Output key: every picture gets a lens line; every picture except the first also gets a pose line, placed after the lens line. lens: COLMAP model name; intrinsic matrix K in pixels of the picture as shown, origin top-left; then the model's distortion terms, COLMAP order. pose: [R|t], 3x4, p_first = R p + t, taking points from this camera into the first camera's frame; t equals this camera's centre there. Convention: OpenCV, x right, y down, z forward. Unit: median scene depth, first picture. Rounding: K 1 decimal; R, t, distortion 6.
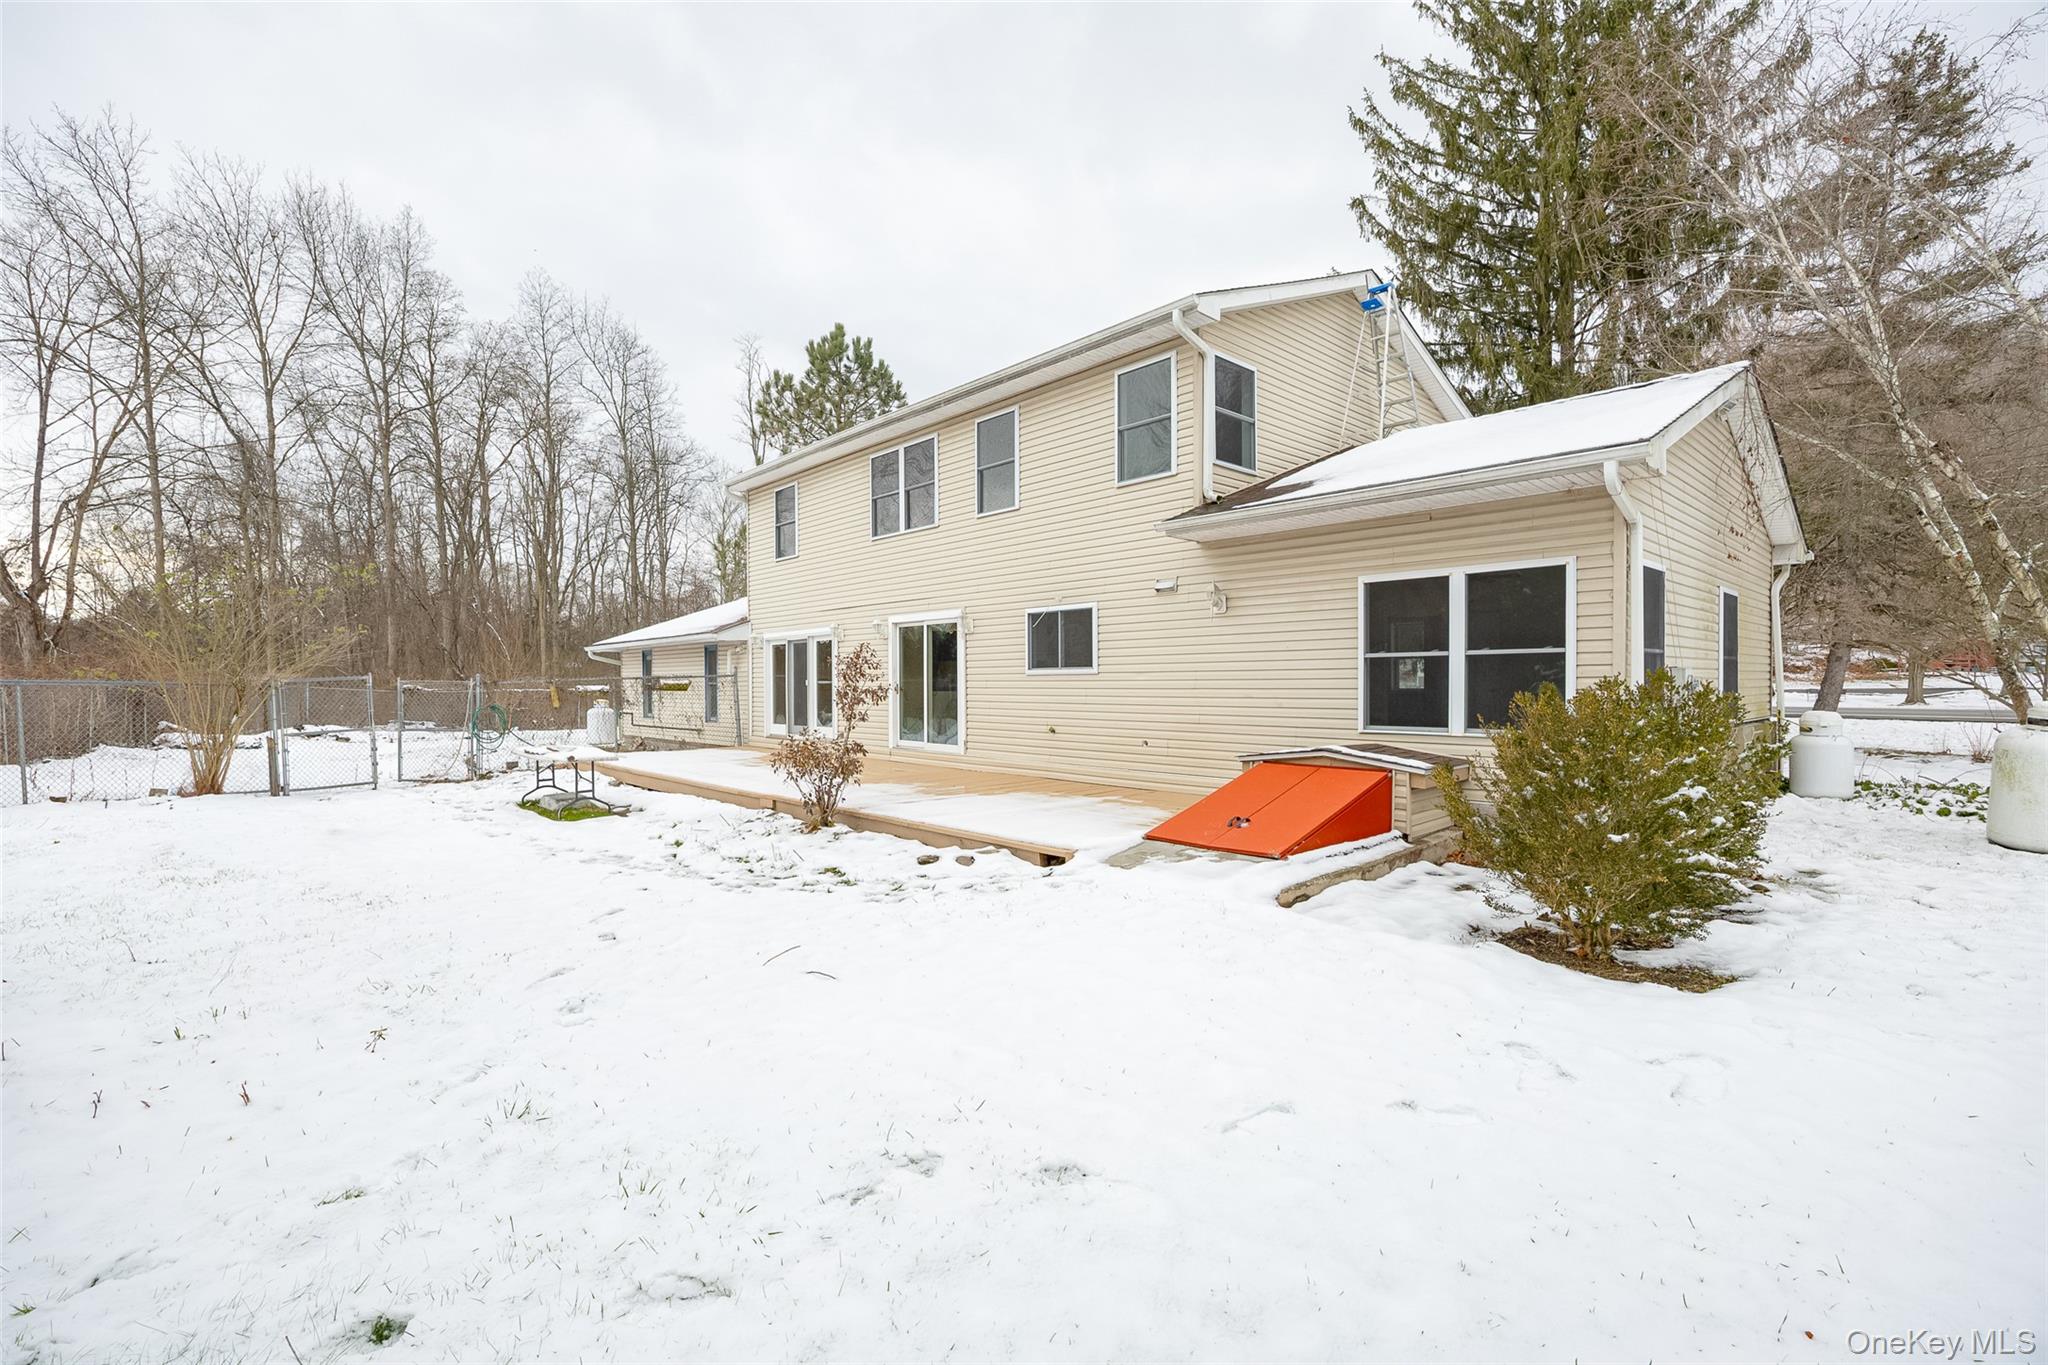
lens RADIAL K [[945.9, 0, 1026.6], [0, 945.9, 694.2], [0, 0, 1]] dist [-0.011102, 0.002620]
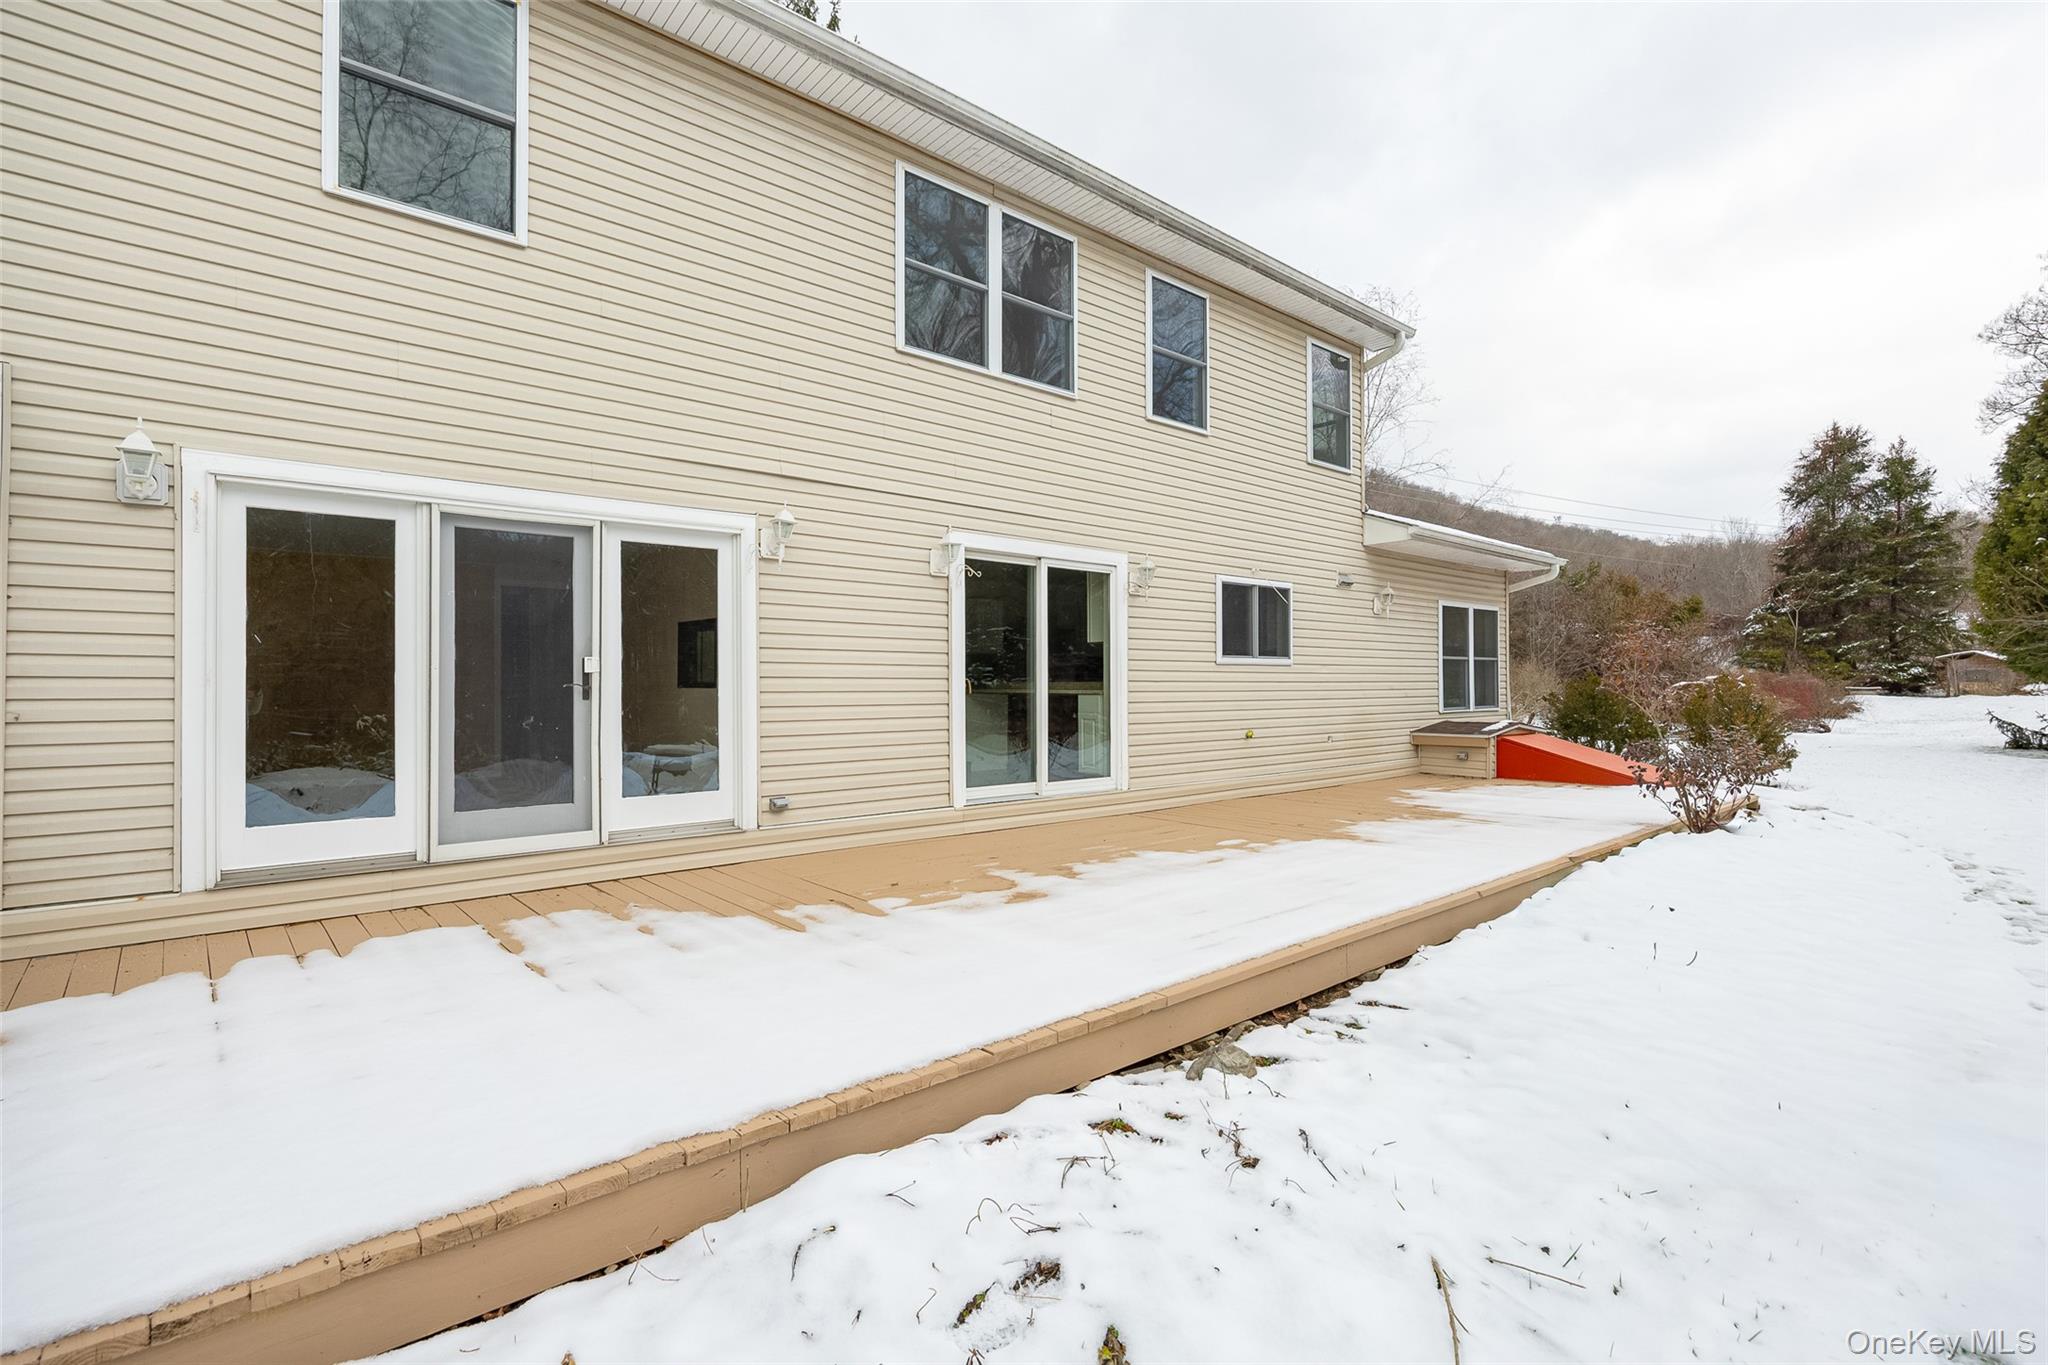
lens RADIAL K [[959.7, 0, 1021.6], [0, 959.7, 670.2], [0, 0, 1]] dist [0.000261, 0.000002]
pose [[-0.002474, 0.014982, 0.999885, -0.754640], [0.011133, 0.999826, -0.014954, -0.005823], [-0.999935, 0.011095, -0.002640, 1.163118]]
